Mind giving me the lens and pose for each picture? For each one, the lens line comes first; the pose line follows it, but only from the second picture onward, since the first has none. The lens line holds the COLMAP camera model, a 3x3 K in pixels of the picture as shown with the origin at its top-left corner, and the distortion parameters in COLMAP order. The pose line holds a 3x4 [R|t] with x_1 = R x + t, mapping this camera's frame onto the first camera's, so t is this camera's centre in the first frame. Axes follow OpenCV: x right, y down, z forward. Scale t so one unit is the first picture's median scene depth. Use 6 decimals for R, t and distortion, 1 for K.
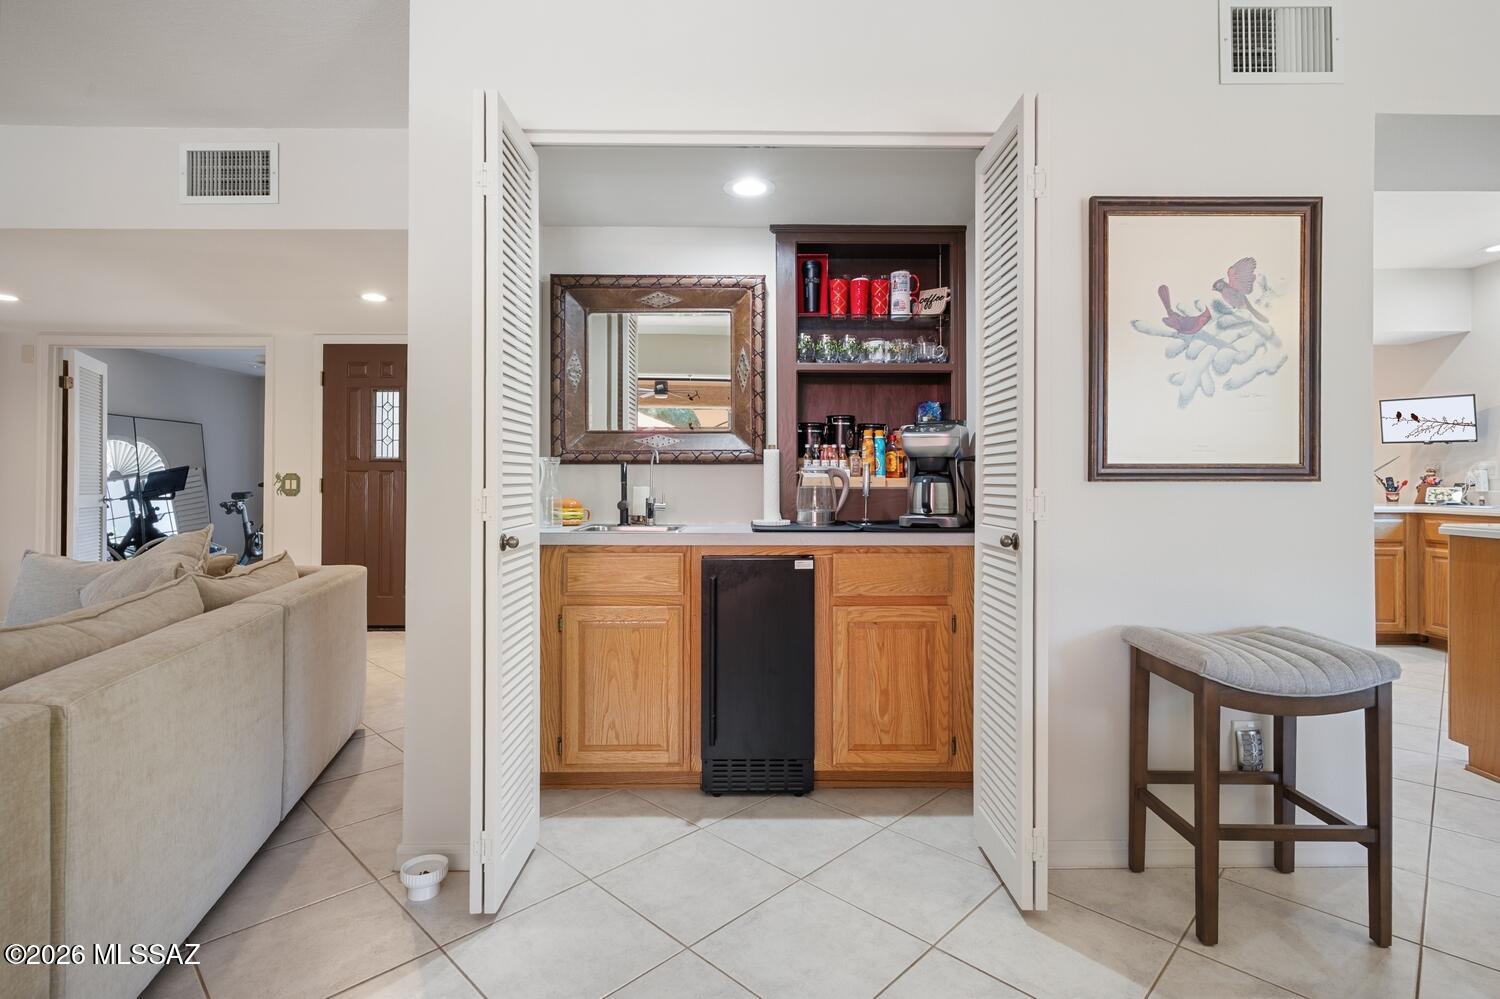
lens RADIAL K [[722.3, 0, 752.6], [0, 722.3, 476.8], [0, 0, 1]] dist [0.004722, 0.001340]
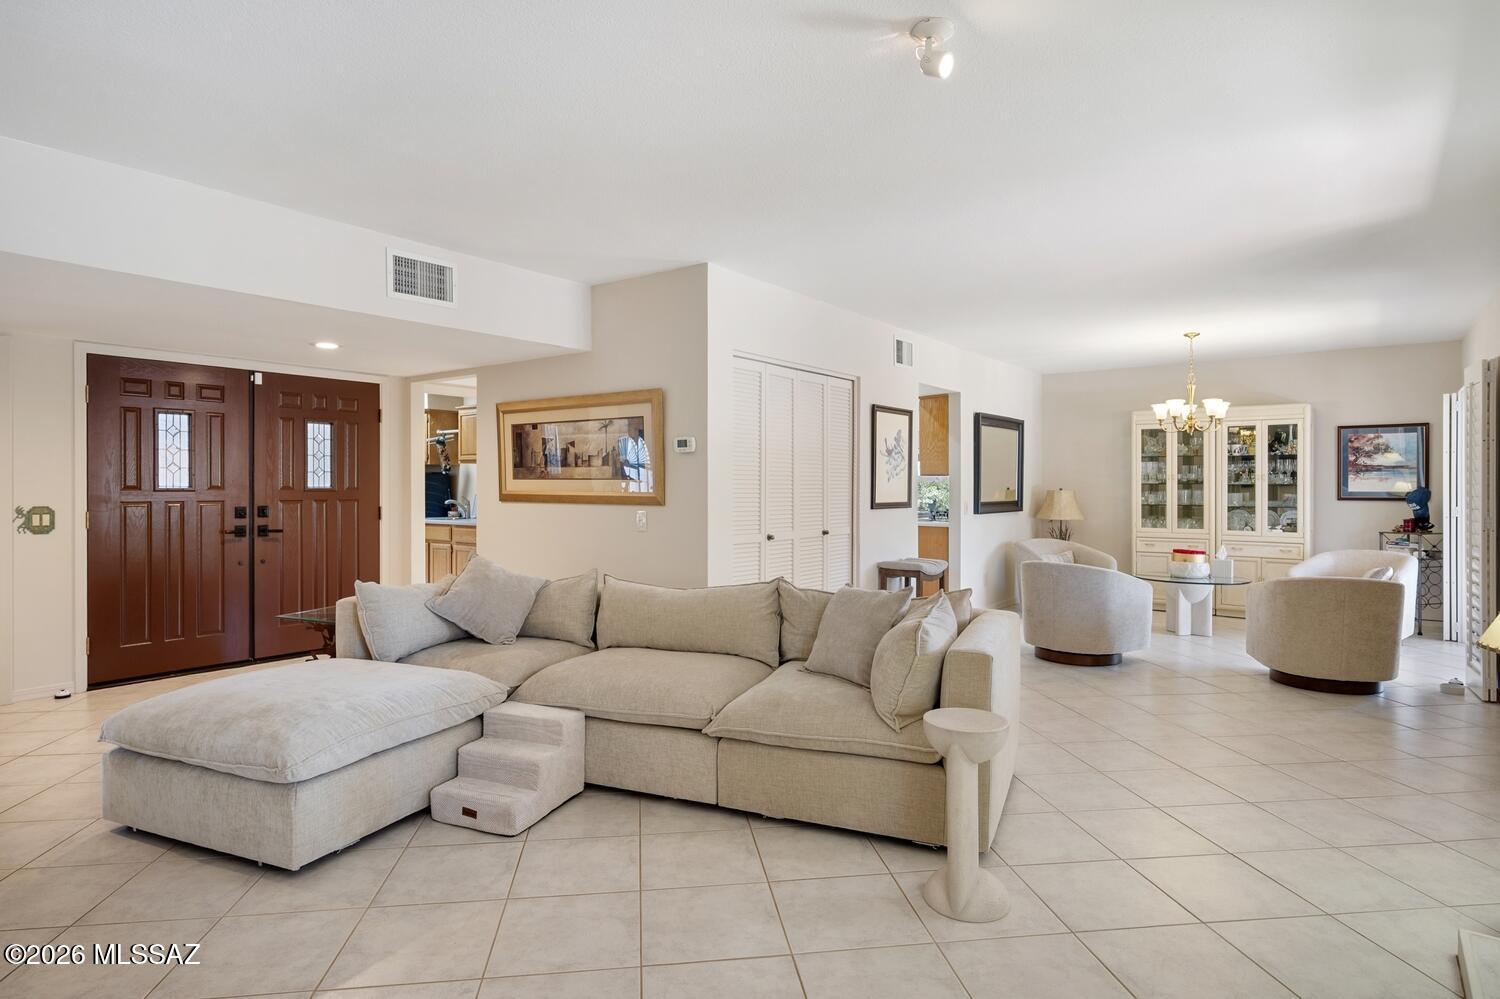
lens RADIAL K [[812.3, 0, 749.0], [0, 812.3, 492.1], [0, 0, 1]] dist [0.000944, -0.000283]
pose [[0.616279, -0.006012, 0.787505, -0.979396], [-0.005612, 0.999912, 0.012025, -0.041323], [-0.787508, -0.011830, 0.616191, -0.223037]]
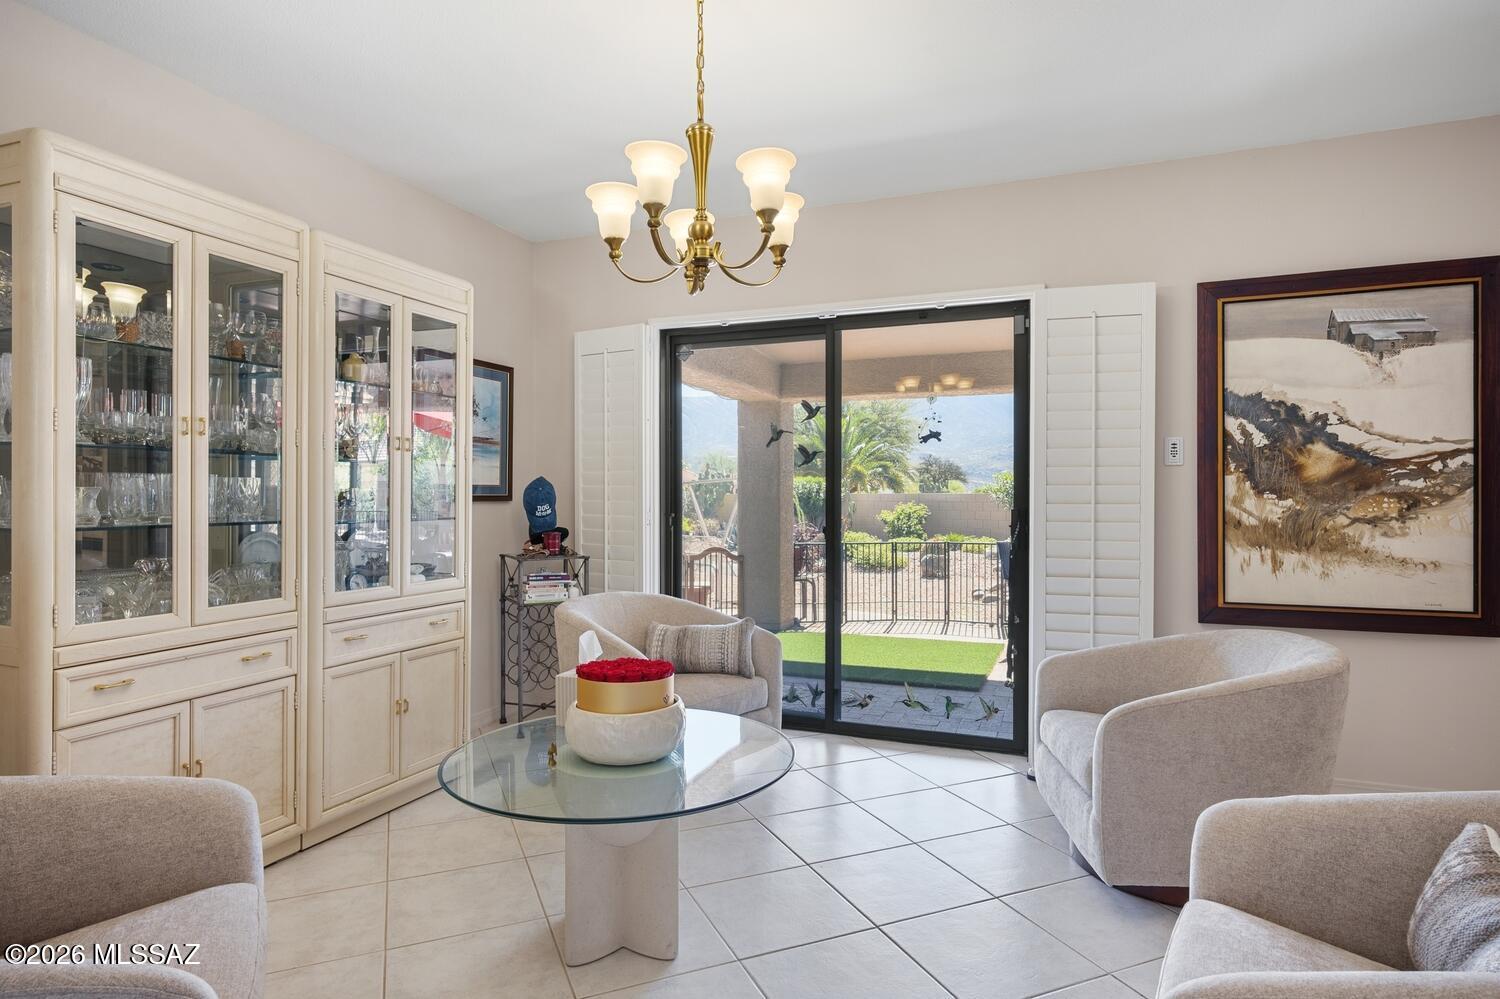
lens RADIAL K [[818.1, 0, 748.6], [0, 818.1, 496.6], [0, 0, 1]] dist [0.002074, 0.001105]
pose [[-0.925001, 0.000549, 0.379963, 0.477562], [-0.001644, 0.999984, -0.005447, -0.012653], [-0.379960, -0.005663, -0.924986, 0.473214]]
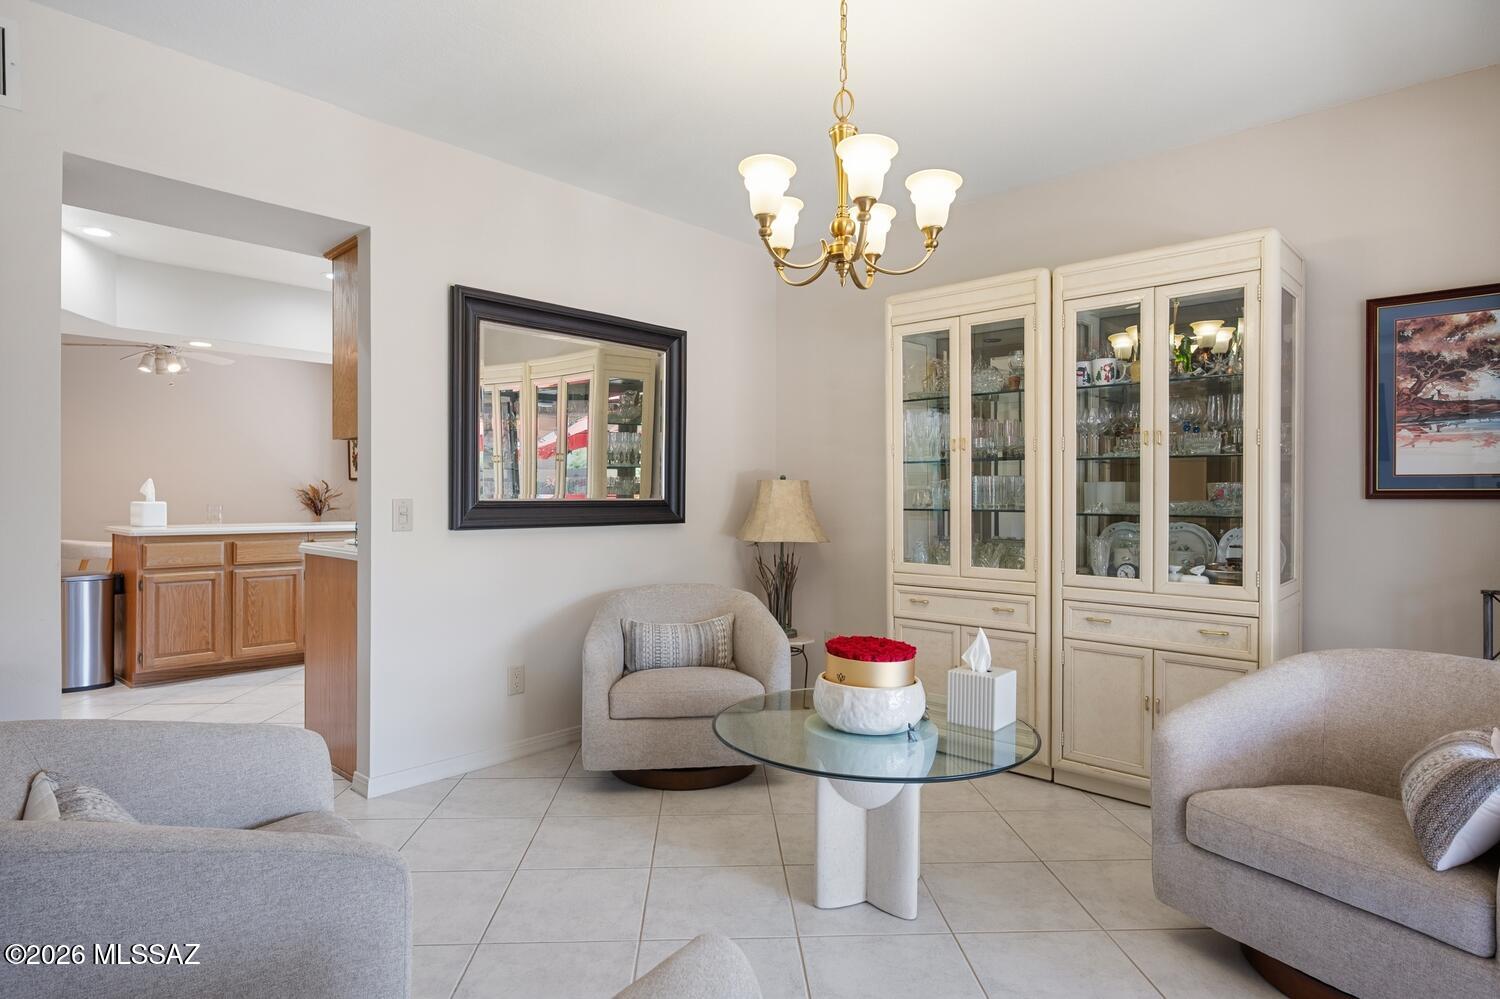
lens RADIAL K [[818.1, 0, 748.6], [0, 818.1, 496.6], [0, 0, 1]] dist [0.002074, 0.001105]
pose [[0.678671, -0.000156, 0.734442, 0.296264], [-0.008000, 0.999939, 0.007605, -0.013771], [-0.734398, -0.011037, 0.678629, -0.225301]]
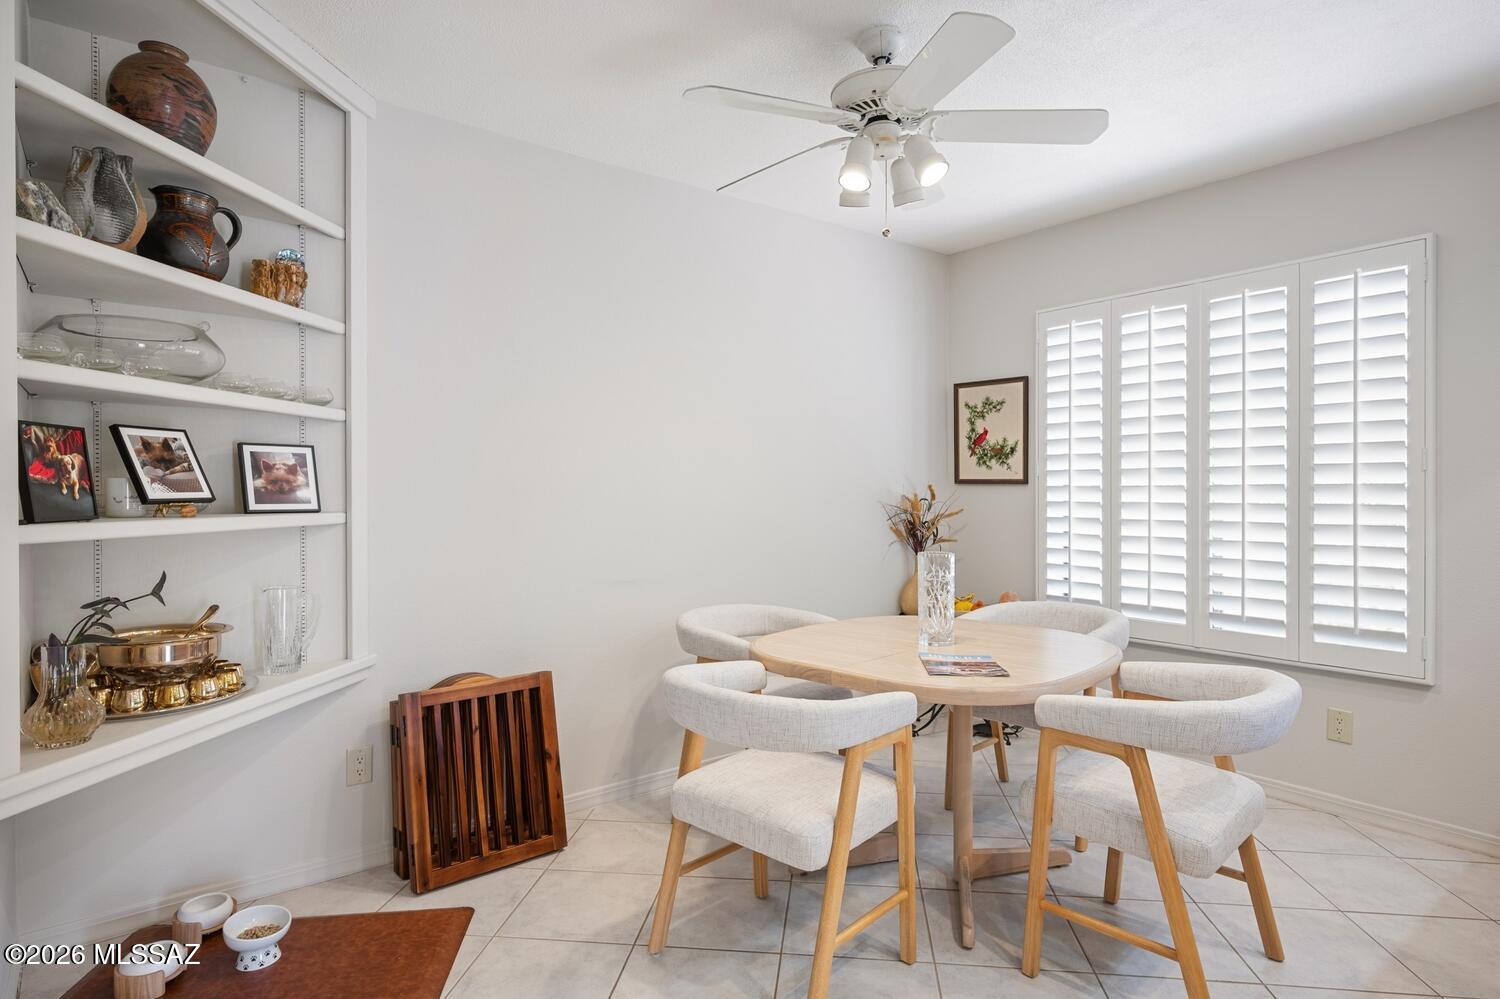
lens RADIAL K [[812.3, 0, 749.0], [0, 812.3, 492.1], [0, 0, 1]] dist [0.000944, -0.000283]
pose [[0.791548, -0.003943, 0.611094, 0.270827], [-0.000670, 0.999973, 0.007320, -0.027067], [-0.611106, -0.006203, 0.791524, 1.132968]]
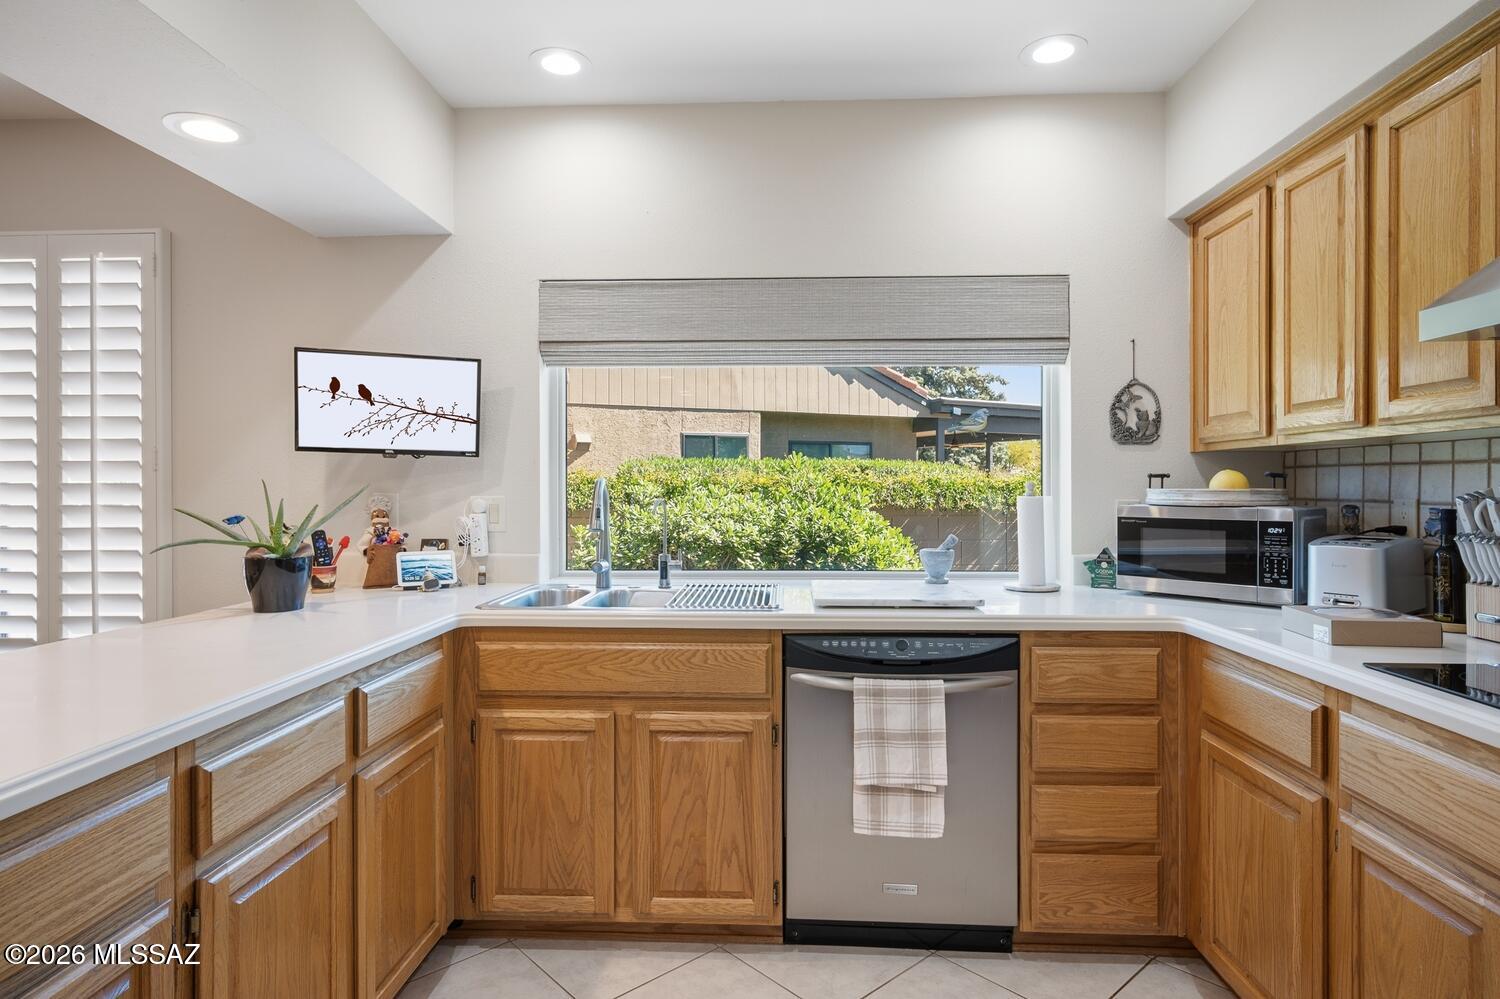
lens RADIAL K [[818.9, 0, 752.4], [0, 818.9, 489.4], [0, 0, 1]] dist [-0.002633, 0.000082]
pose [[0.054989, -0.003302, 0.998482, 0.477868], [-0.005905, 0.999976, 0.003632, -0.030143], [-0.998470, -0.006096, 0.054968, 0.825918]]
